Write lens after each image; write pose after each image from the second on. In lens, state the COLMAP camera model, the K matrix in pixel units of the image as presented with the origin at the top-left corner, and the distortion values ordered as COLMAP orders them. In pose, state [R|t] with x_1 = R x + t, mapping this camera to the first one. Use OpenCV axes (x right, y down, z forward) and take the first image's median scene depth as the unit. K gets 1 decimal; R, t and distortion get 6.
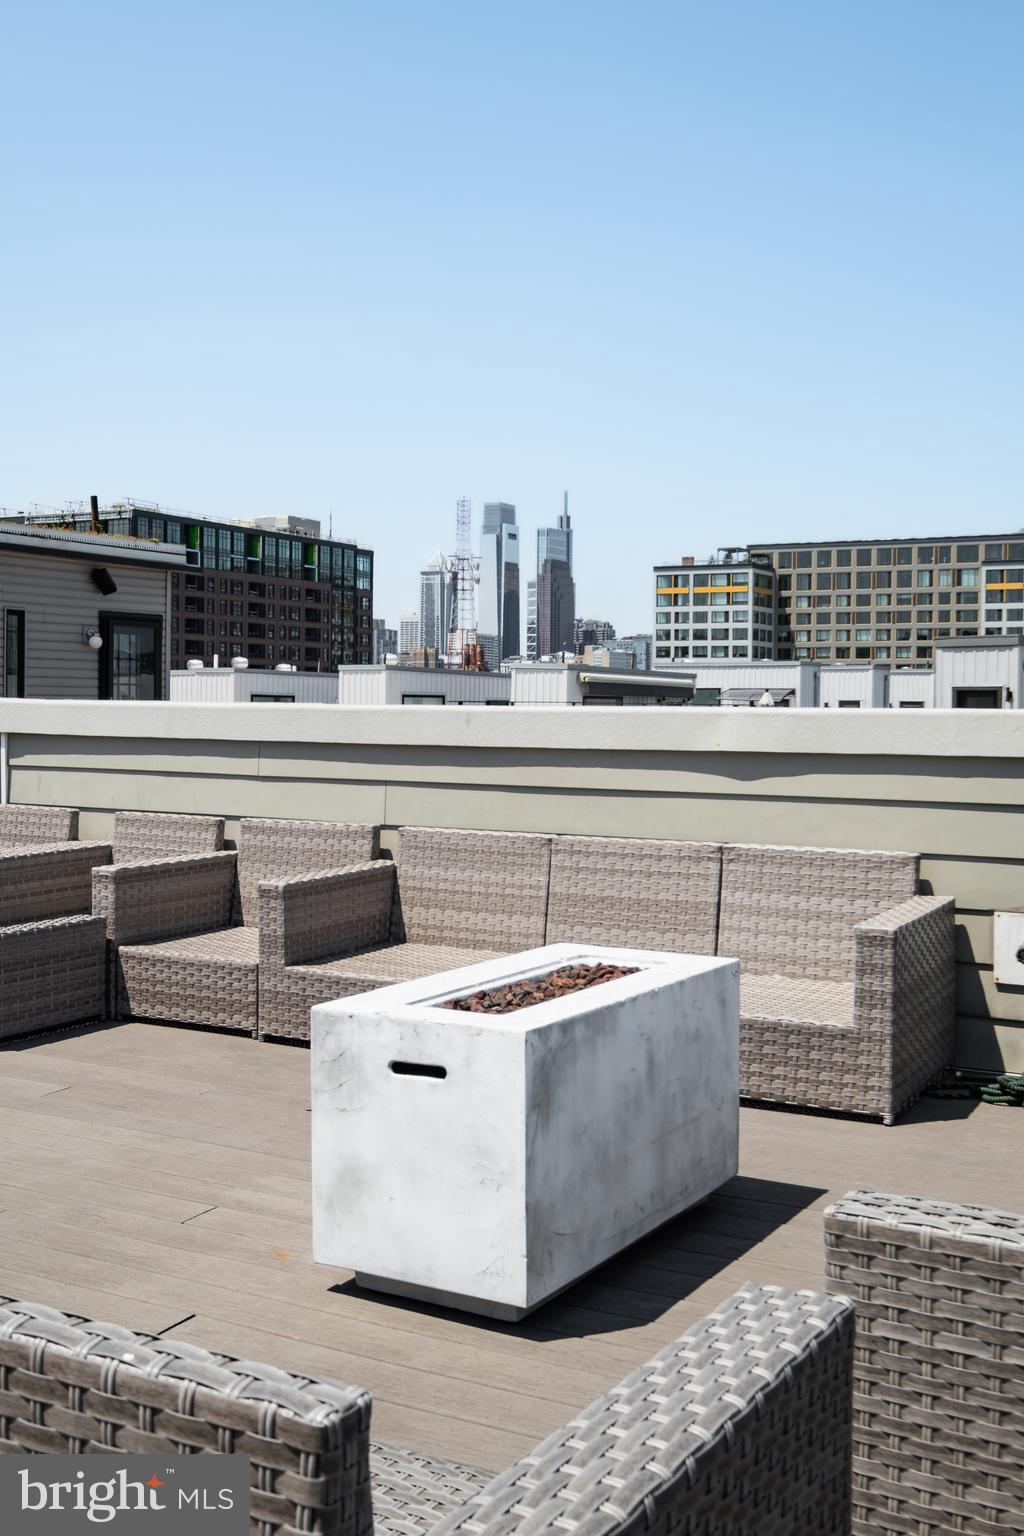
lens RADIAL K [[1659.9, 0, 510.7], [0, 1659.9, 766.7], [0, 0, 1]] dist [-0.029457, 0.000000]
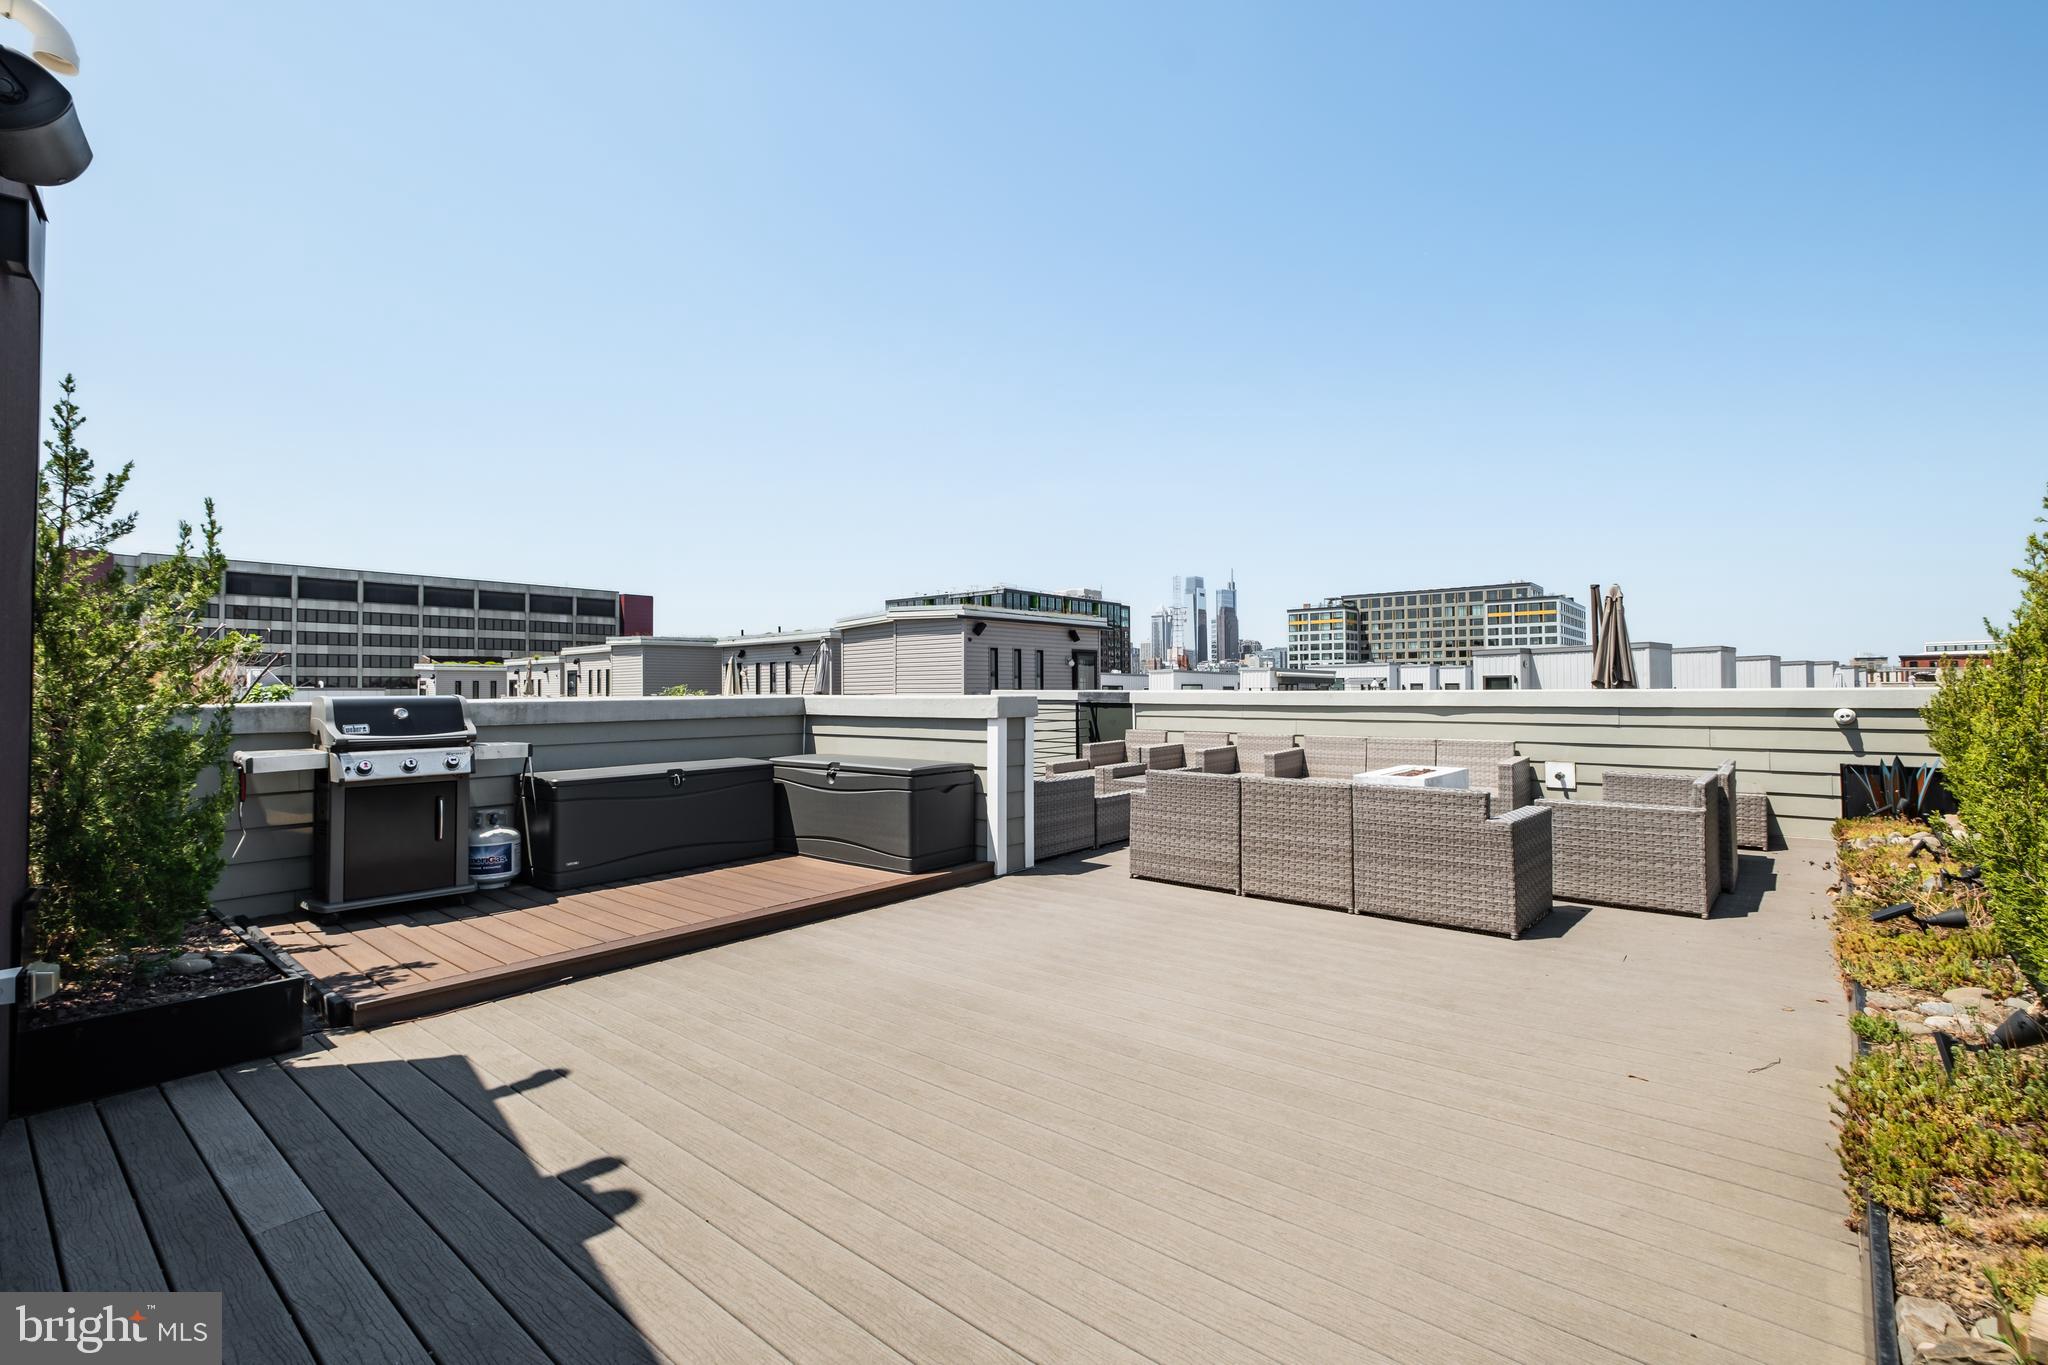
lens RADIAL K [[903.3, 0, 1038.3], [0, 903.3, 686.9], [0, 0, 1]] dist [-0.005378, 0.000221]
pose [[0.982893, -0.015884, -0.183494, -0.078415], [0.008454, 0.999115, -0.041203, 0.004996], [0.183986, 0.038946, 0.982157, -0.193055]]
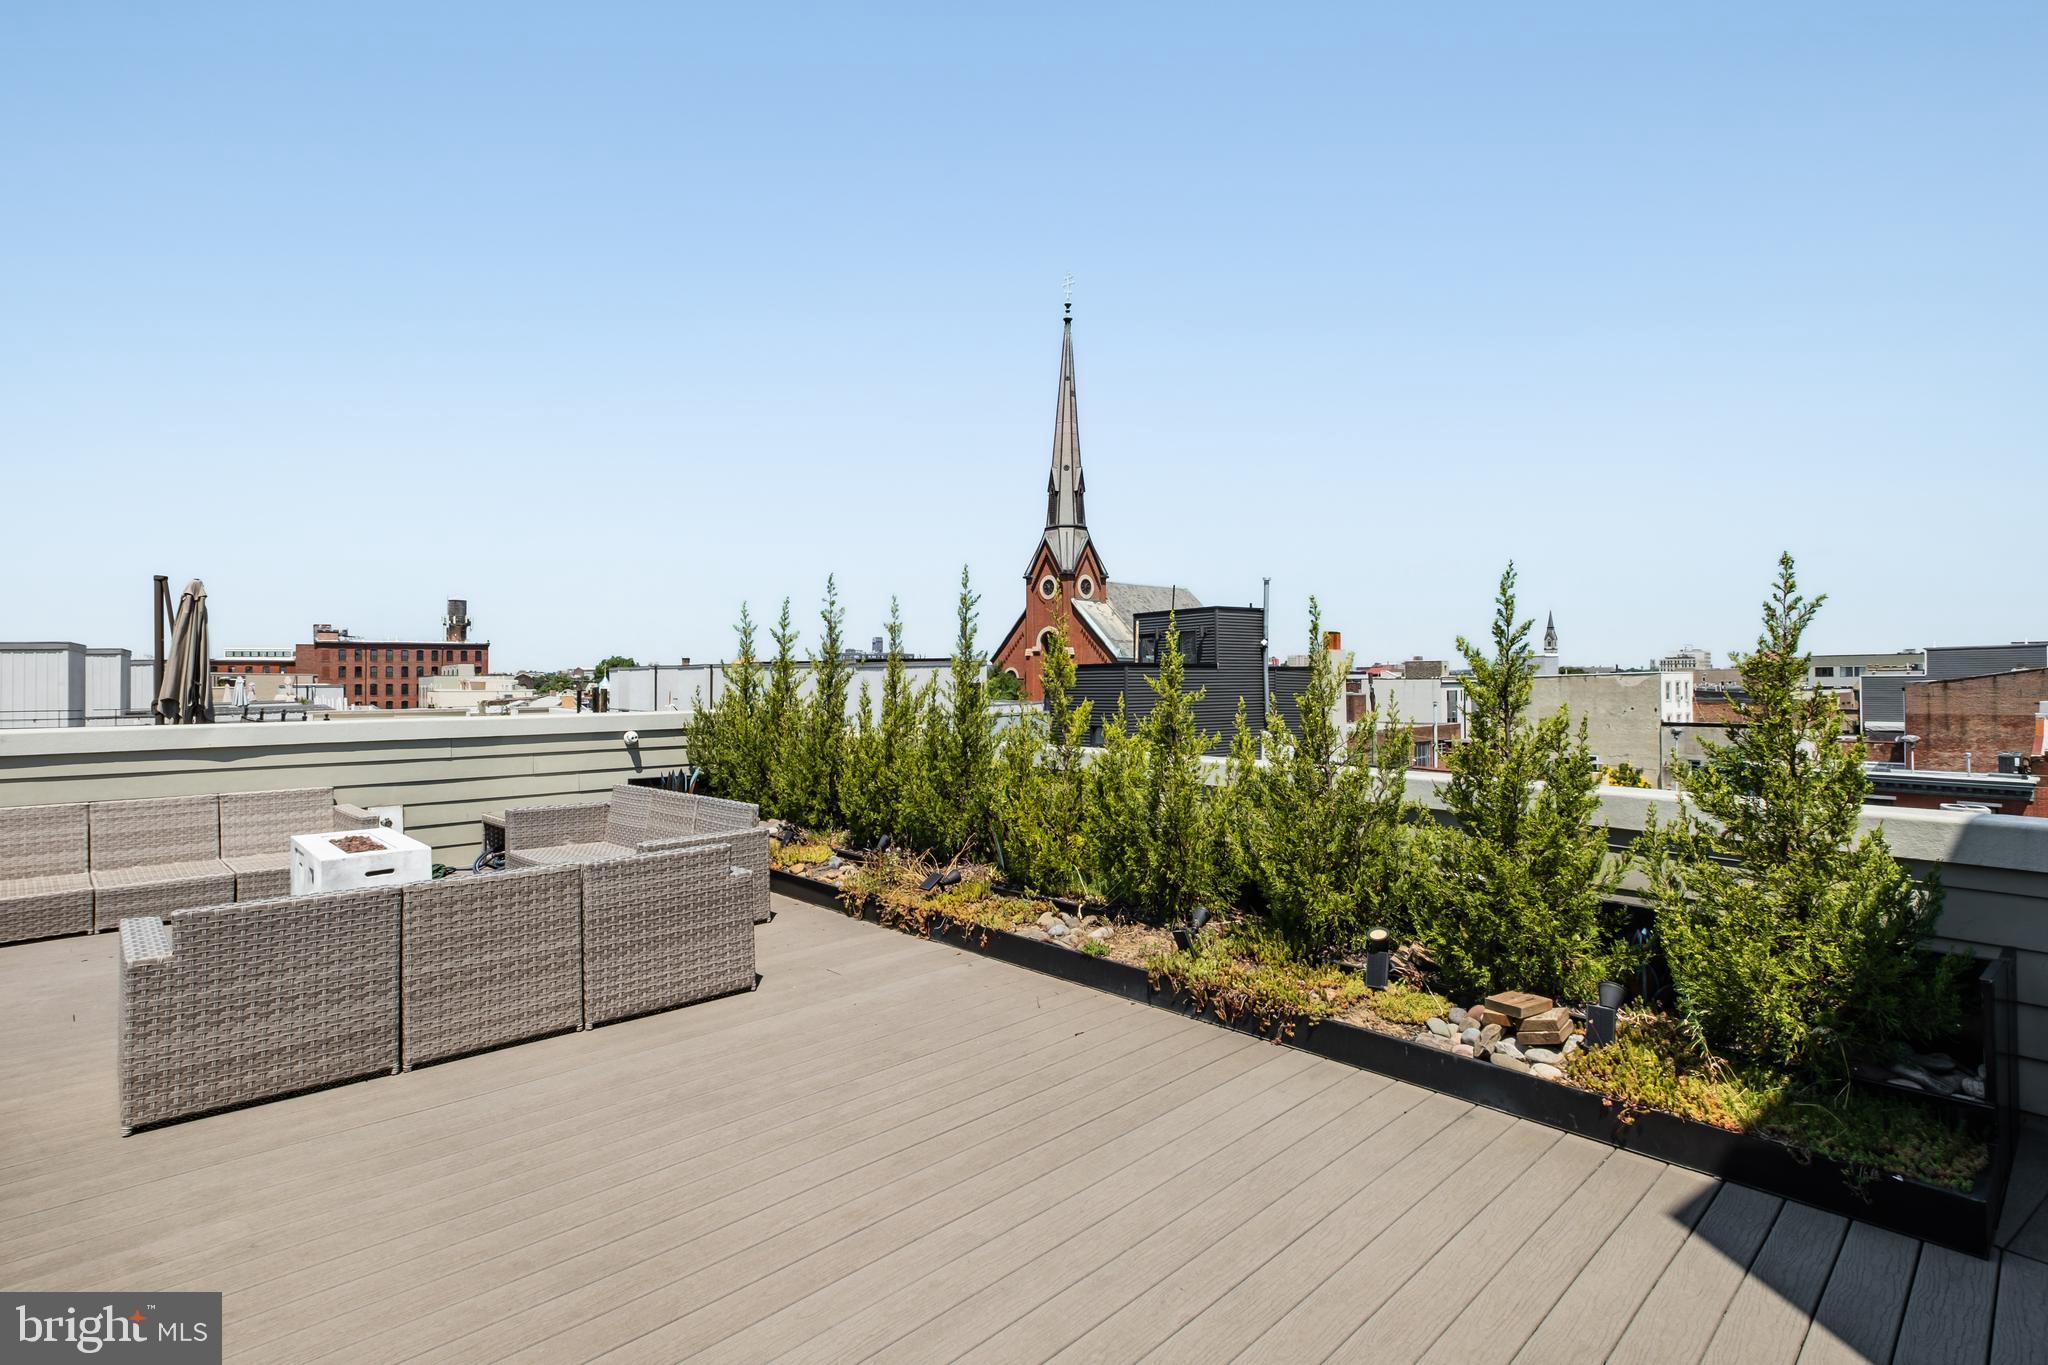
lens RADIAL K [[979.0, 0, 1014.9], [0, 979.0, 677.4], [0, 0, 1]] dist [-0.009264, -0.000336]
pose [[0.296584, -0.003845, 0.954999, -0.218440], [0.044045, 0.998983, -0.009657, -0.012312], [-0.953991, 0.044927, 0.296452, -0.078930]]
